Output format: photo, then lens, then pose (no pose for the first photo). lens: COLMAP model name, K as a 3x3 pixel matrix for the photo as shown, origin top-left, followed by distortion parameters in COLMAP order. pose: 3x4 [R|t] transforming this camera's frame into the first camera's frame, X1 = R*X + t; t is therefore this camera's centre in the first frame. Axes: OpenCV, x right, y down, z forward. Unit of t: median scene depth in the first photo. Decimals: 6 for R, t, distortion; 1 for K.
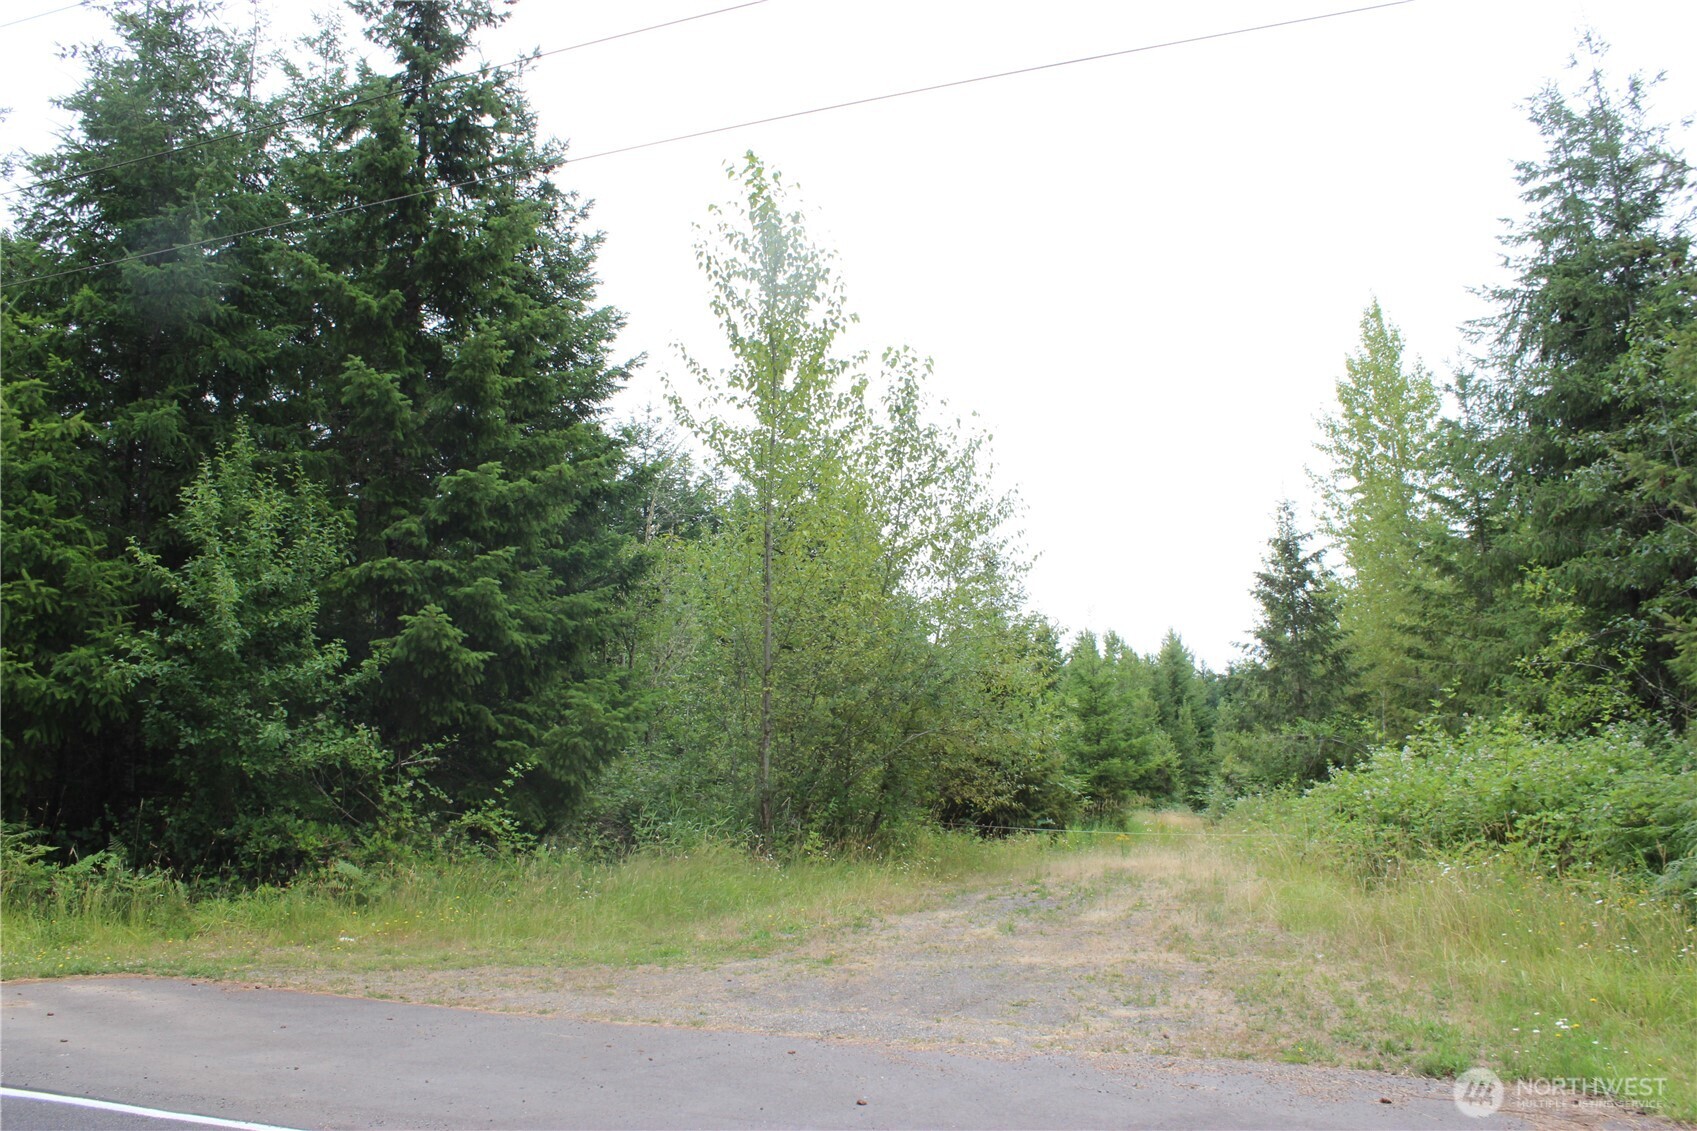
lens RADIAL K [[1349.0, 0, 848.5], [0, 1349.0, 565.5], [0, 0, 1]] dist [0.001931, 0.003398]
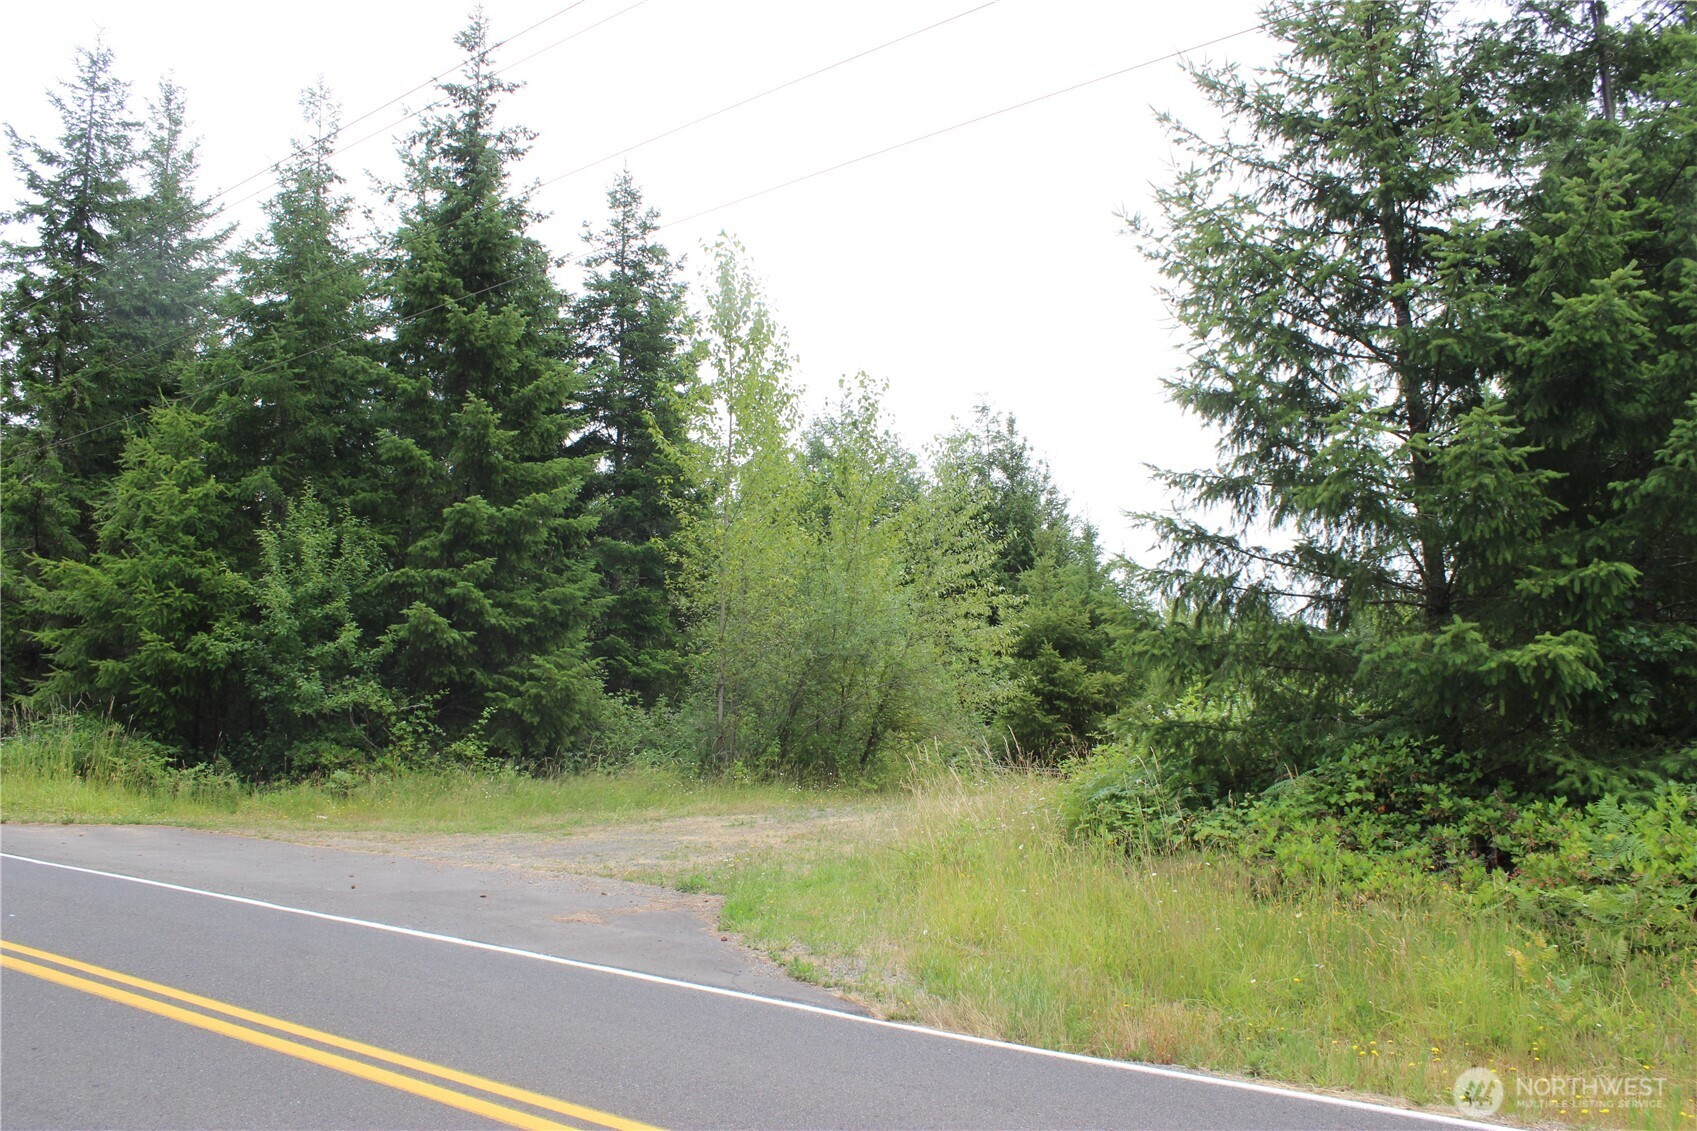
lens RADIAL K [[1349.0, 0, 848.5], [0, 1349.0, 565.5], [0, 0, 1]] dist [0.001931, 0.003398]
pose [[0.961332, -0.030858, -0.273657, 0.548716], [0.038573, 0.998994, 0.022855, -0.024260], [0.272677, -0.032527, 0.961556, -0.283787]]
